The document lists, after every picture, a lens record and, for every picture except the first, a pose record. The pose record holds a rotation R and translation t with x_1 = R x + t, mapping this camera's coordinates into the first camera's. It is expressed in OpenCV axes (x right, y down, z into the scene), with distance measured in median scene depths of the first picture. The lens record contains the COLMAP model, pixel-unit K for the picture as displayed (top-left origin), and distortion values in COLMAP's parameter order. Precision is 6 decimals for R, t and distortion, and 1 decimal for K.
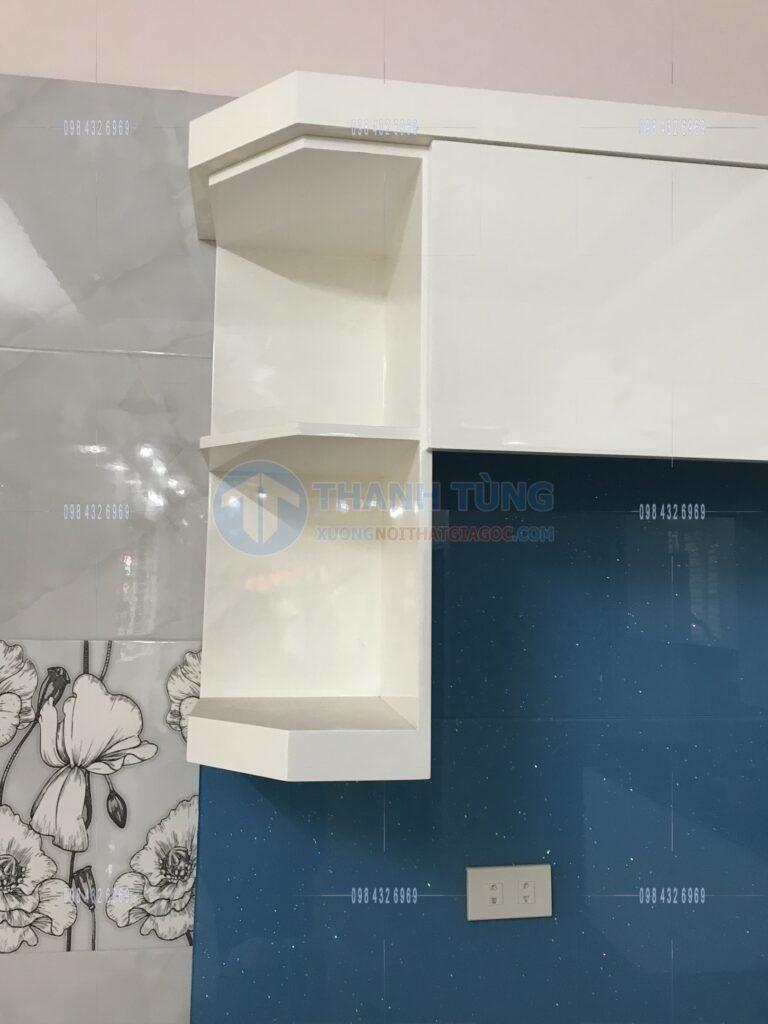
lens RADIAL K [[840.0, 0, 405.6], [0, 840.0, 506.1], [0, 0, 1]] dist [0.043961, -0.048532]
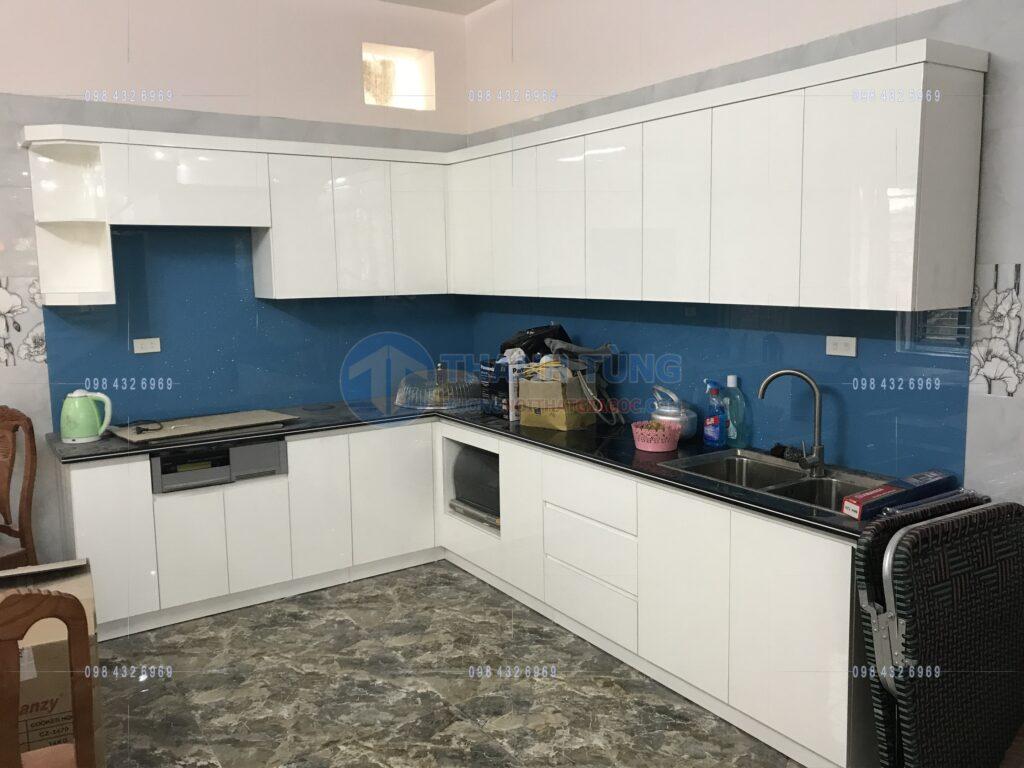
lens RADIAL K [[840.0, 0, 511.2], [0, 840.0, 371.8], [0, 0, 1]] dist [0.043961, -0.048532]
pose [[0.907252, -0.078634, 0.413171, 0.037640], [-0.018139, 0.974138, 0.225226, -0.266979], [-0.420196, -0.211831, 0.882362, -2.873551]]
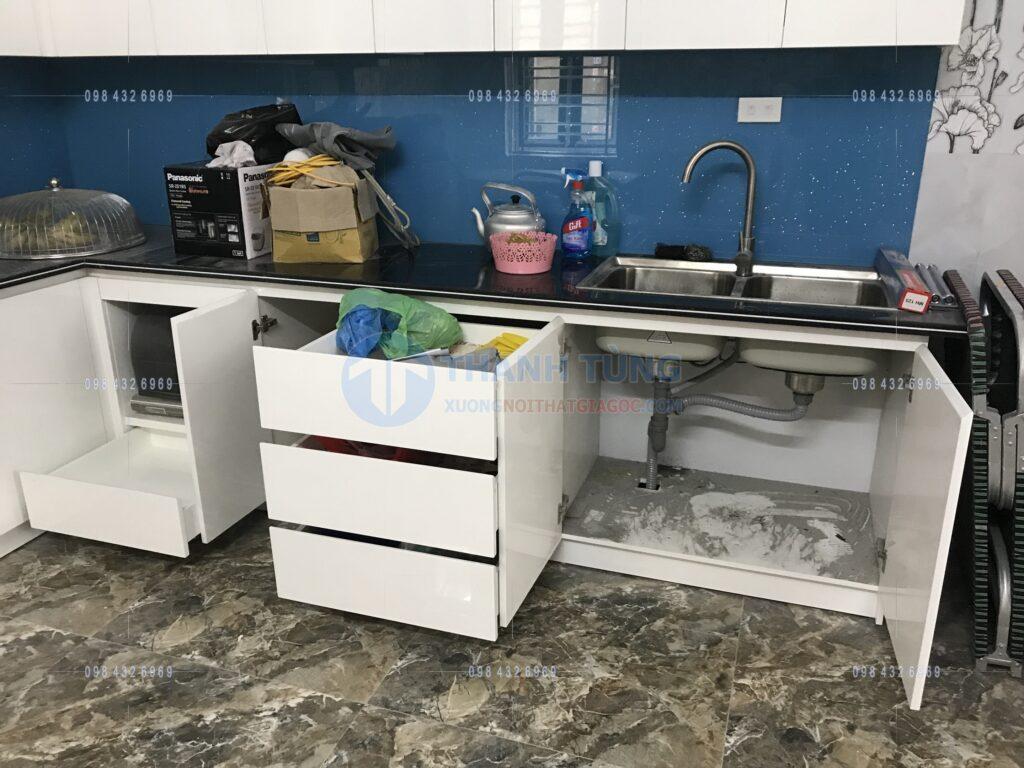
lens RADIAL K [[840.0, 0, 511.1], [0, 840.0, 375.6], [0, 0, 1]] dist [0.043961, -0.048532]
pose [[0.464660, -0.303074, 0.832008, -0.191182], [-0.084549, 0.920124, 0.382391, 0.093831], [-0.881444, -0.248027, 0.401920, -1.398101]]
